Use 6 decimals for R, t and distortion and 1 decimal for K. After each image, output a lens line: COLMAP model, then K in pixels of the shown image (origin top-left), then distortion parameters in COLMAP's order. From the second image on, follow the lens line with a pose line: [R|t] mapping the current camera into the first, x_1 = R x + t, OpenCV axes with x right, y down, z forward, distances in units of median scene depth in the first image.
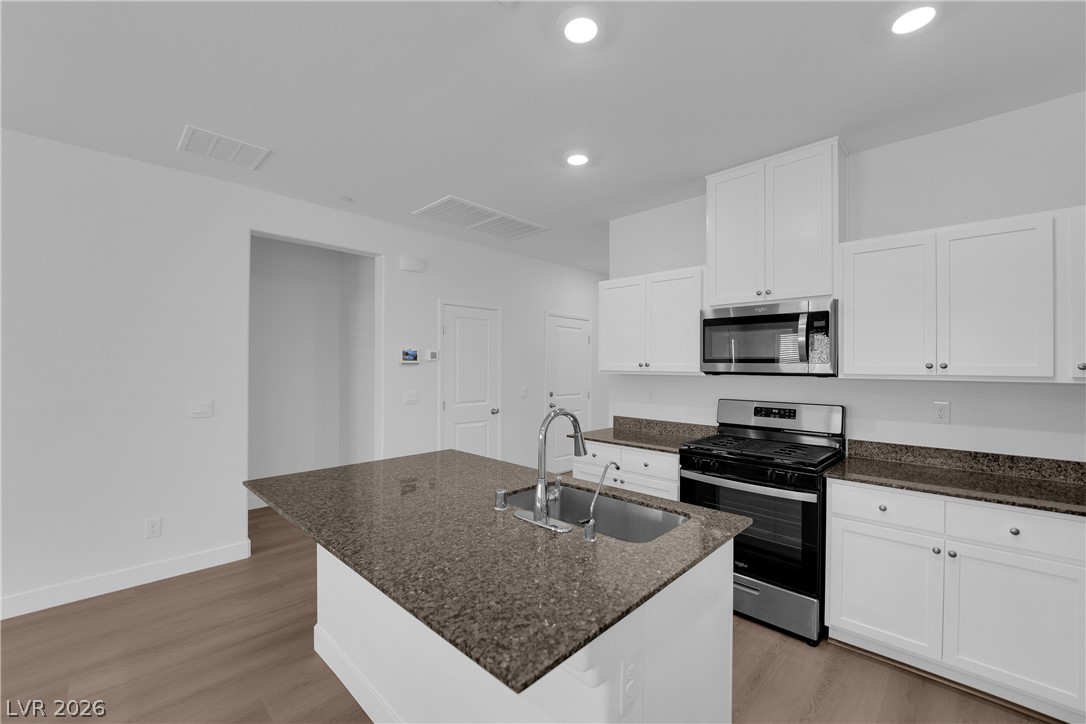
lens RADIAL K [[438.9, 0, 537.9], [0, 438.9, 363.8], [0, 0, 1]] dist [-0.010942, -0.002106]
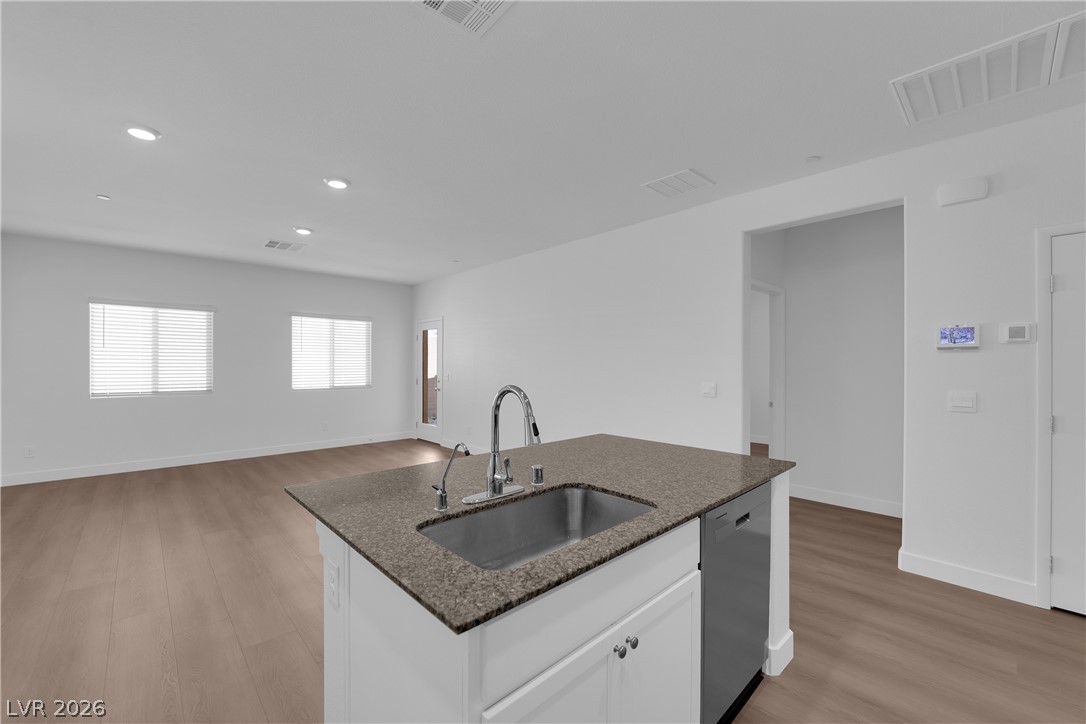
lens RADIAL K [[438.9, 0, 541.1], [0, 438.9, 364.5], [0, 0, 1]] dist [-0.010942, -0.002106]
pose [[-0.044363, -0.001710, -0.999014, 0.531667], [0.003168, 0.999993, -0.001852, 0.032946], [0.999010, -0.003247, -0.044357, 0.606151]]
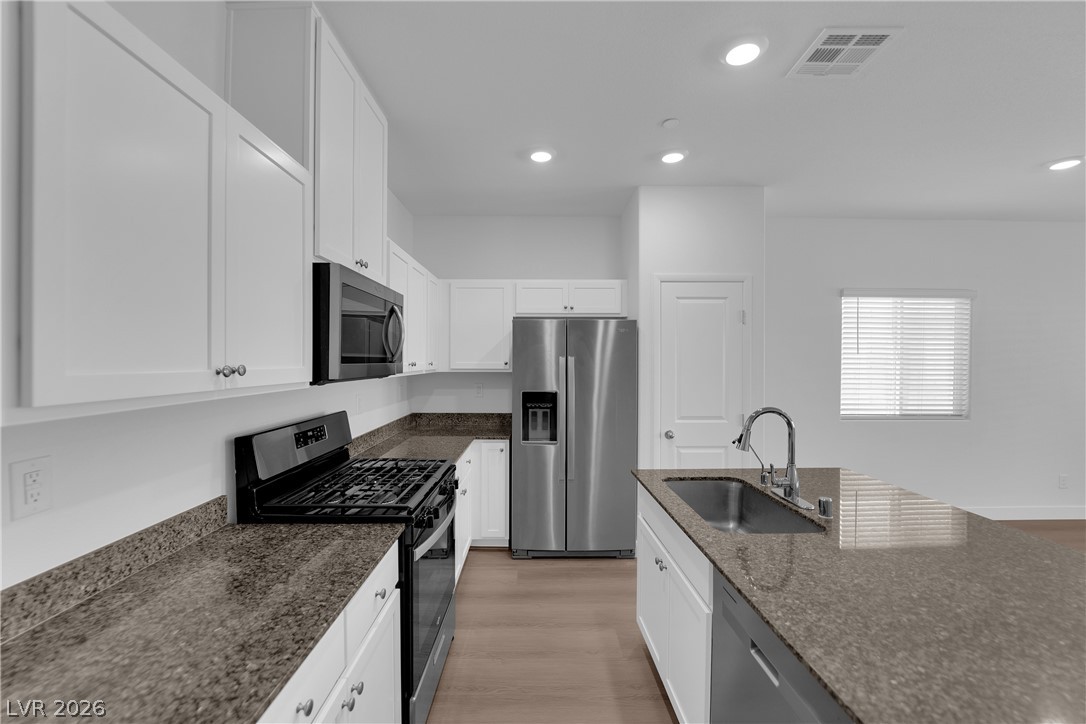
lens RADIAL K [[438.9, 0, 538.6], [0, 438.9, 362.9], [0, 0, 1]] dist [-0.010942, -0.002106]
pose [[-0.709053, -0.014003, 0.705016, -0.180775], [-0.010688, 0.999901, 0.009111, -0.009945], [-0.705074, -0.001075, -0.709133, 1.237064]]
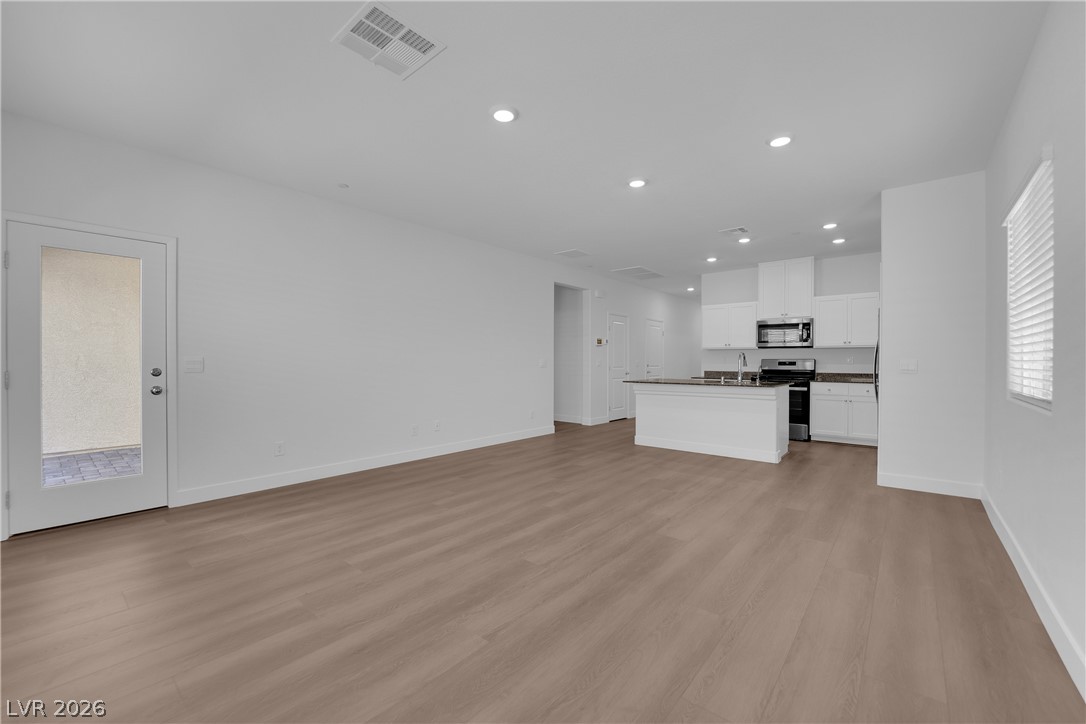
lens RADIAL K [[438.9, 0, 538.7], [0, 438.9, 363.2], [0, 0, 1]] dist [-0.010942, -0.002106]
pose [[0.997079, -0.002465, 0.076338, -1.019483], [0.001794, 0.999959, 0.008853, 0.086631], [-0.076357, -0.008690, 0.997043, -1.314382]]
